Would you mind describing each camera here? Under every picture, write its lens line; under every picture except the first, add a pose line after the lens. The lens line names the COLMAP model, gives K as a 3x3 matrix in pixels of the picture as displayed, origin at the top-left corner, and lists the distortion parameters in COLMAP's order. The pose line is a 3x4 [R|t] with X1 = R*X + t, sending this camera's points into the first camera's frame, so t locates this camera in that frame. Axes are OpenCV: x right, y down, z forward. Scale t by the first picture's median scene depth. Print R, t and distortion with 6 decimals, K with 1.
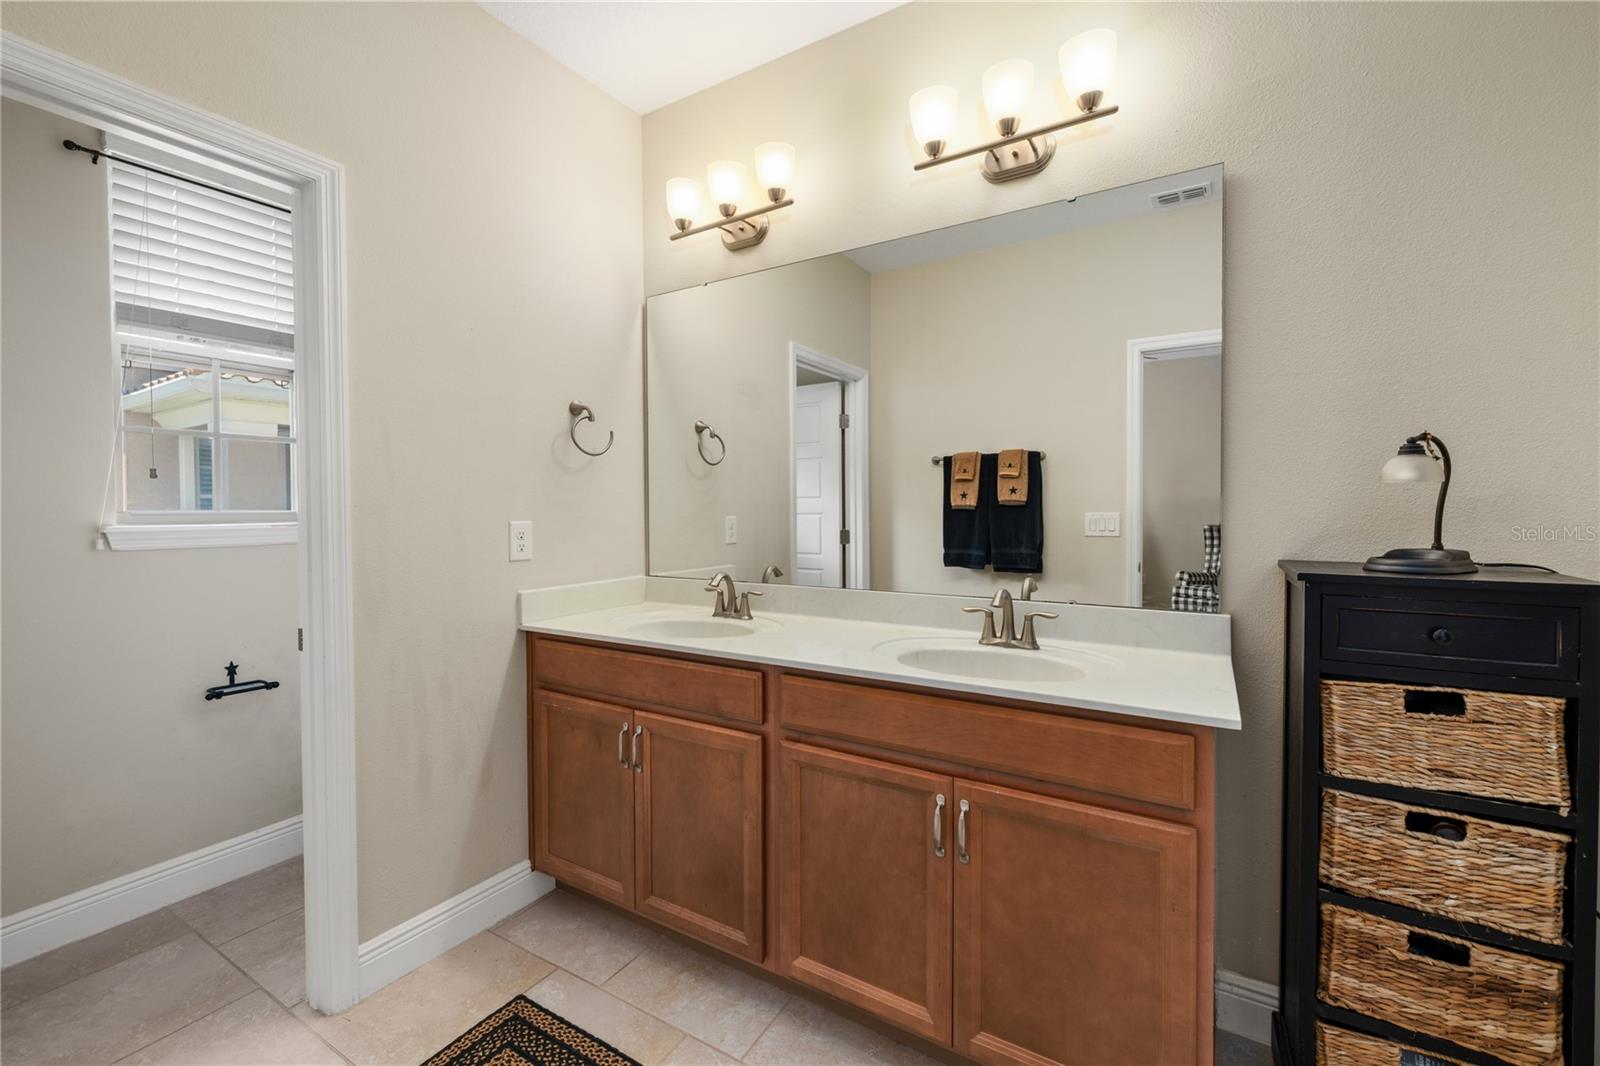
lens RADIAL K [[669.5, 0, 799.7], [0, 669.5, 530.3], [0, 0, 1]] dist [0.001318, 0.000086]
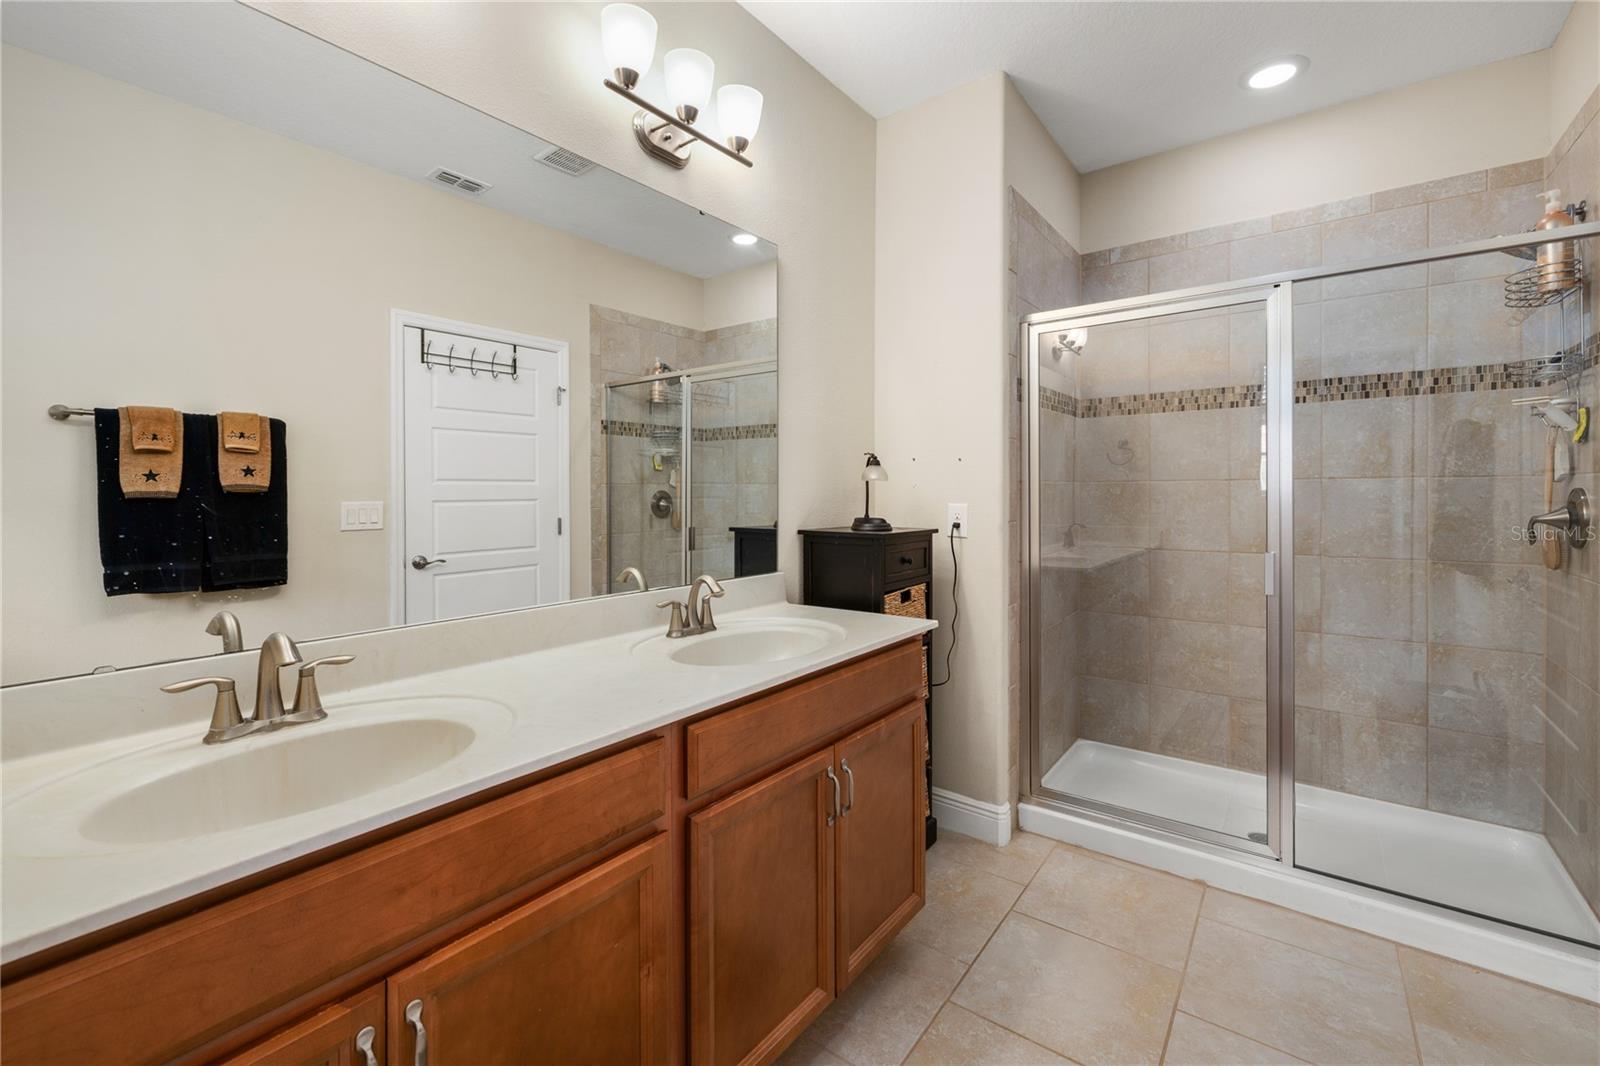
lens RADIAL K [[673.3, 0, 794.5], [0, 673.3, 508.3], [0, 0, 1]] dist [0.000727, 0.000182]
pose [[0.105510, -0.016189, 0.994286, -0.324844], [0.034695, 0.999319, 0.012590, -0.009852], [-0.993813, 0.033169, 0.106000, 0.359588]]
